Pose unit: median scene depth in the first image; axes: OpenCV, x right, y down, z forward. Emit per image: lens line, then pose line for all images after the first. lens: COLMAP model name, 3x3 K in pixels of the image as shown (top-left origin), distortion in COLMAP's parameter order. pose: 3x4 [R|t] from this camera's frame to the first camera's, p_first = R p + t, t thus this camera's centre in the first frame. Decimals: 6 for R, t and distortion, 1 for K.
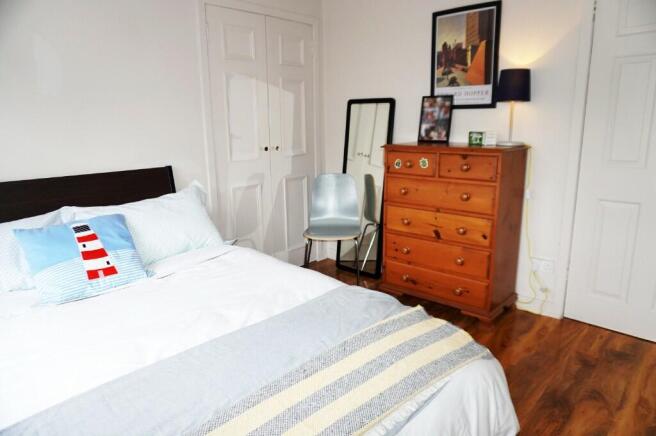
lens RADIAL K [[438.4, 0, 329.9], [0, 438.4, 219.1], [0, 0, 1]] dist [-0.049068, 0.021728]
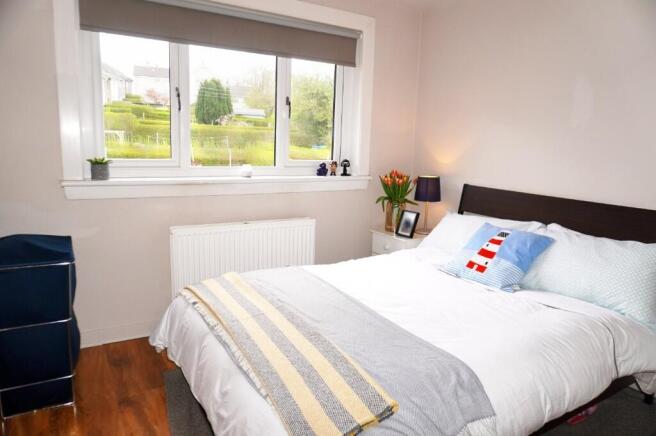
lens RADIAL K [[438.4, 0, 329.6], [0, 438.4, 216.1], [0, 0, 1]] dist [-0.049068, 0.021728]
pose [[-0.285096, 0.170401, -0.943230, 0.880878], [-0.240277, 0.939943, 0.242432, -0.253302], [0.927894, 0.295753, -0.227031, 0.971728]]
